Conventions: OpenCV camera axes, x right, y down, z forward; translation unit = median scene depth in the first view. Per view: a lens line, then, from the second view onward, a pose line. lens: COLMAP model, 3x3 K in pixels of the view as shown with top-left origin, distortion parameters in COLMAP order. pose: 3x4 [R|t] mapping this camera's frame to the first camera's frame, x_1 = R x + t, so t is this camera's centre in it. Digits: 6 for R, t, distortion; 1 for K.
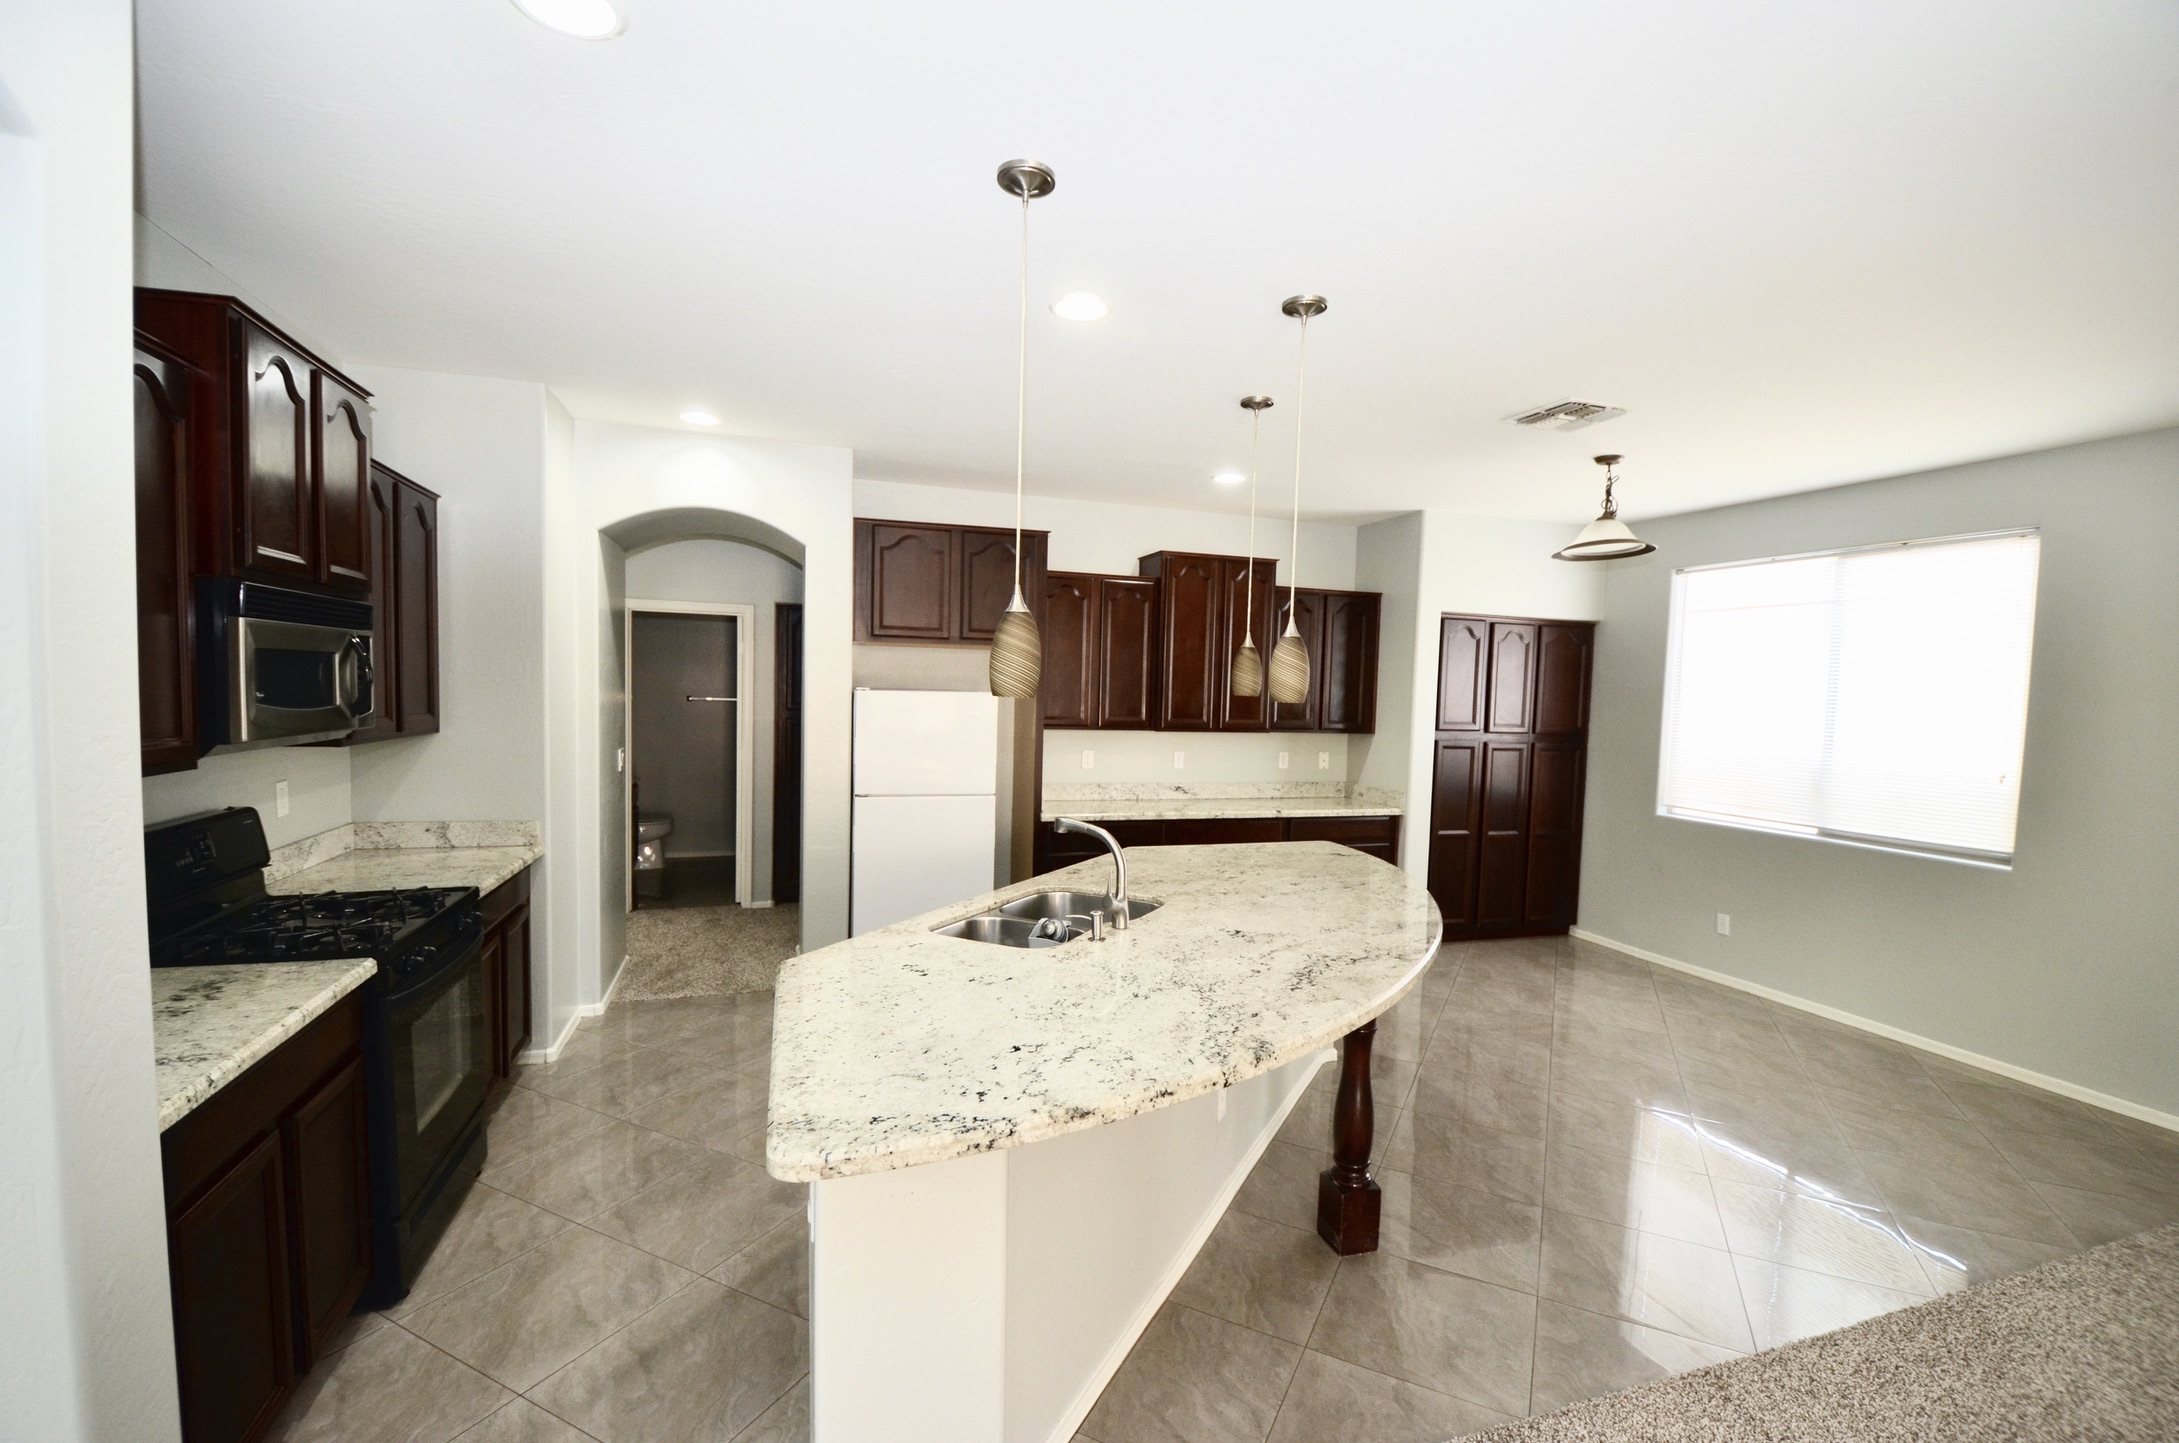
lens RADIAL K [[974.2, 0, 1089.5], [0, 974.2, 721.5], [0, 0, 1]] dist [-0.001093, -0.000117]
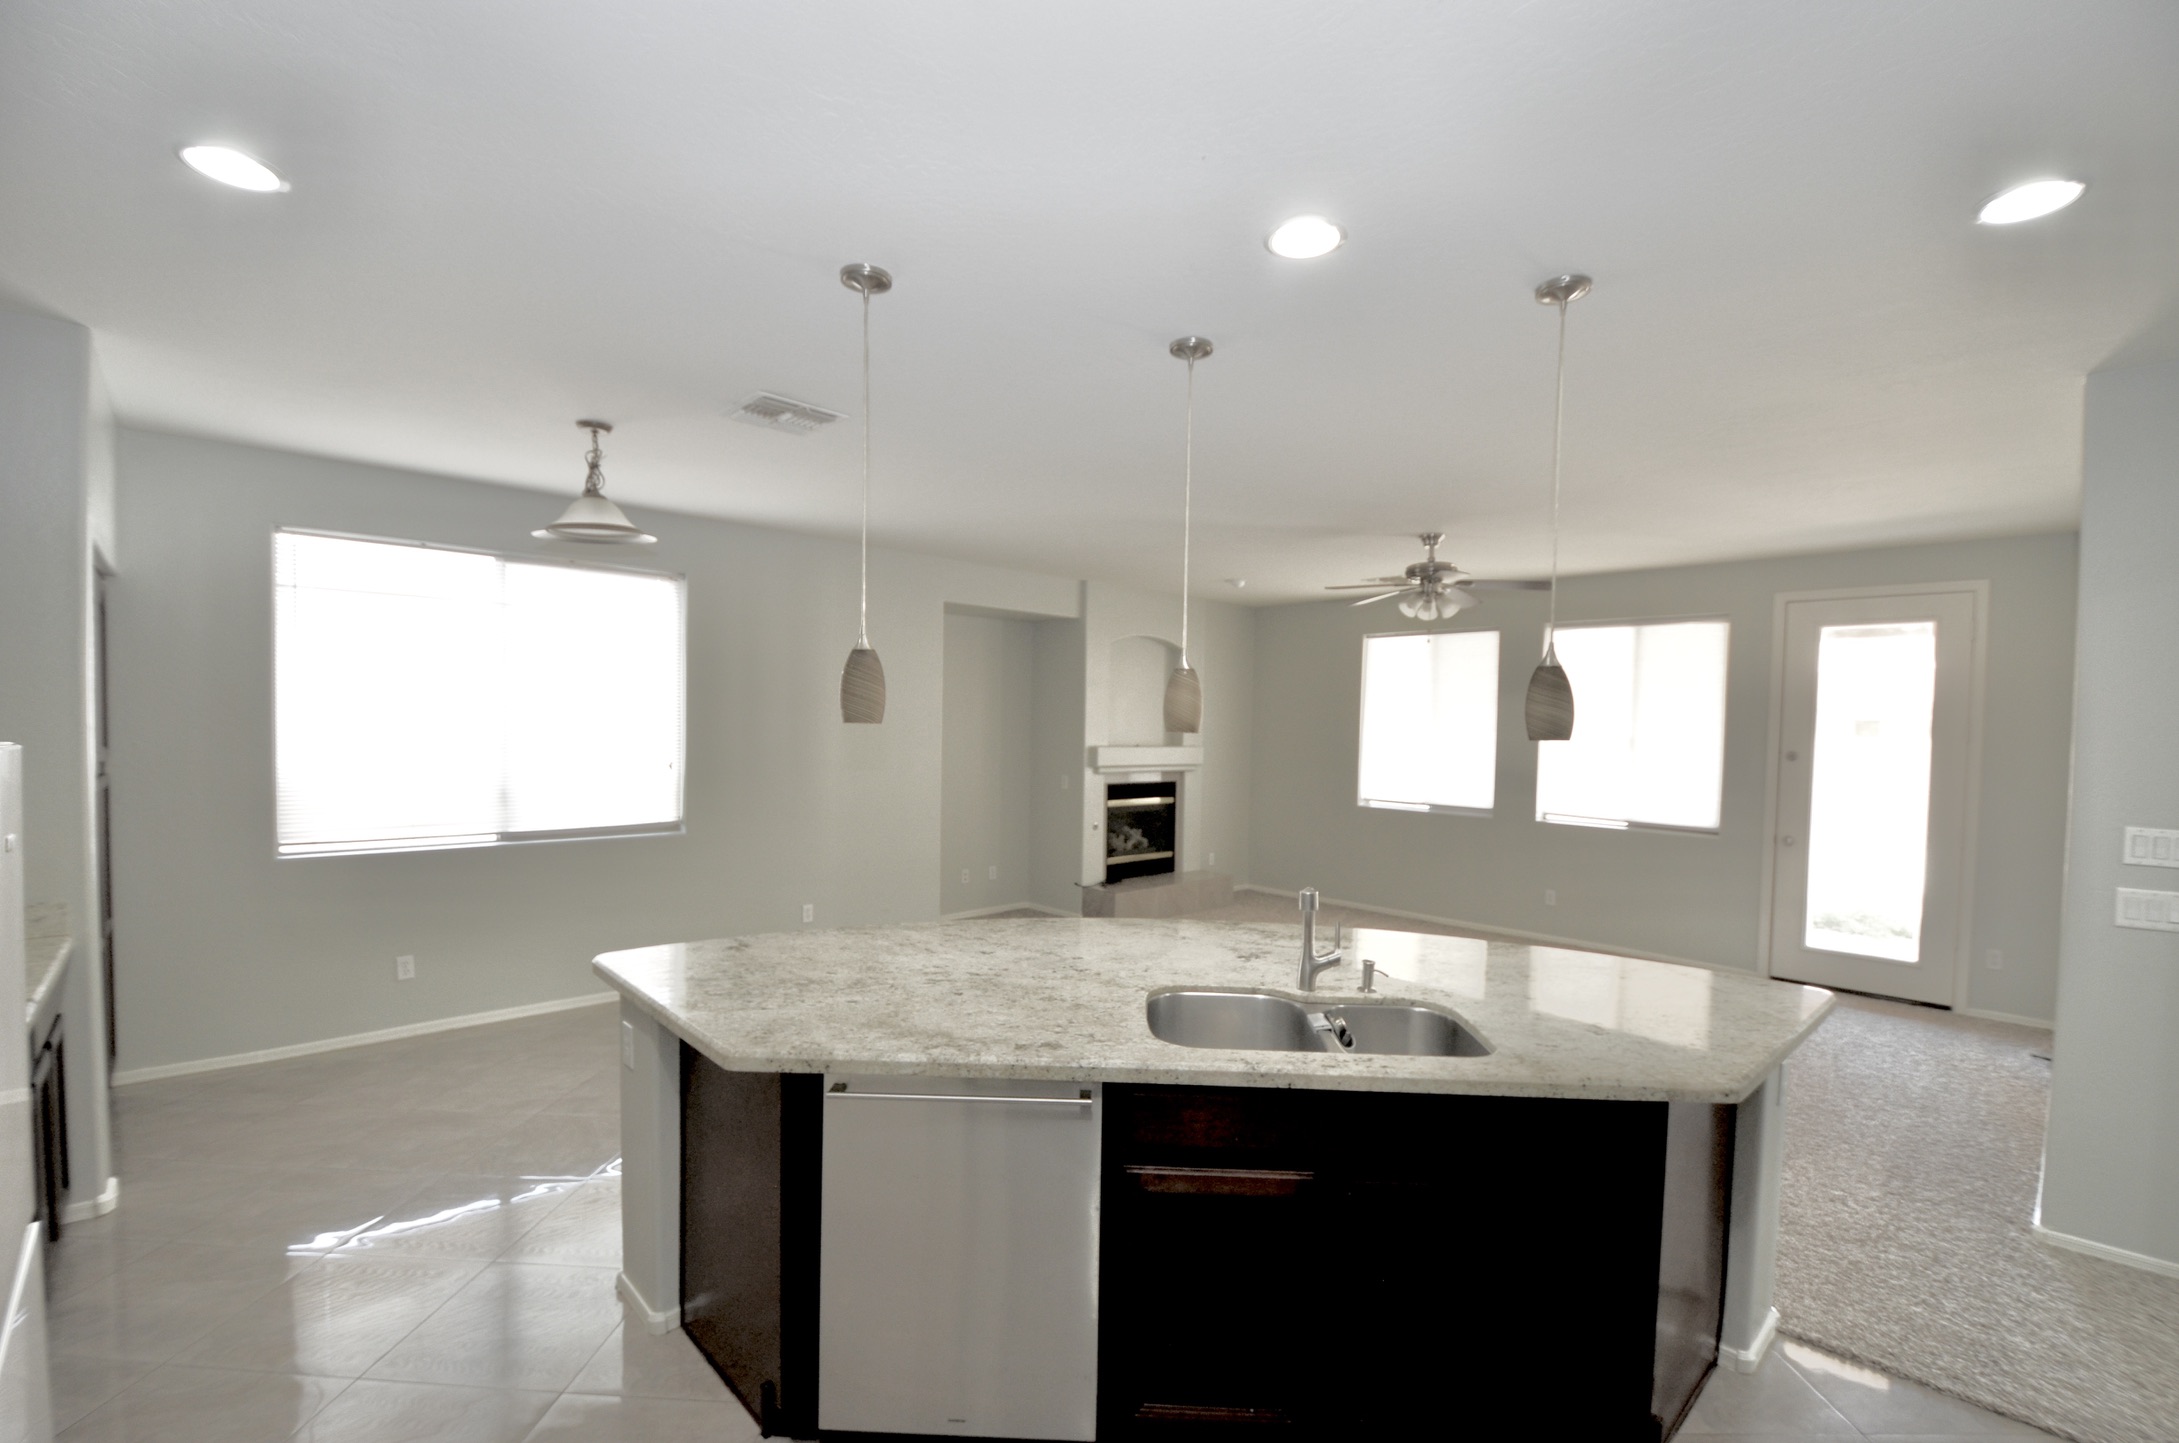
lens RADIAL K [[974.2, 0, 1089.5], [0, 974.2, 721.5], [0, 0, 1]] dist [-0.001093, -0.000117]
pose [[-0.414695, -0.034874, 0.909292, -0.427987], [0.006811, 0.999118, 0.041425, -0.044005], [-0.909935, 0.023372, -0.414092, 0.961932]]
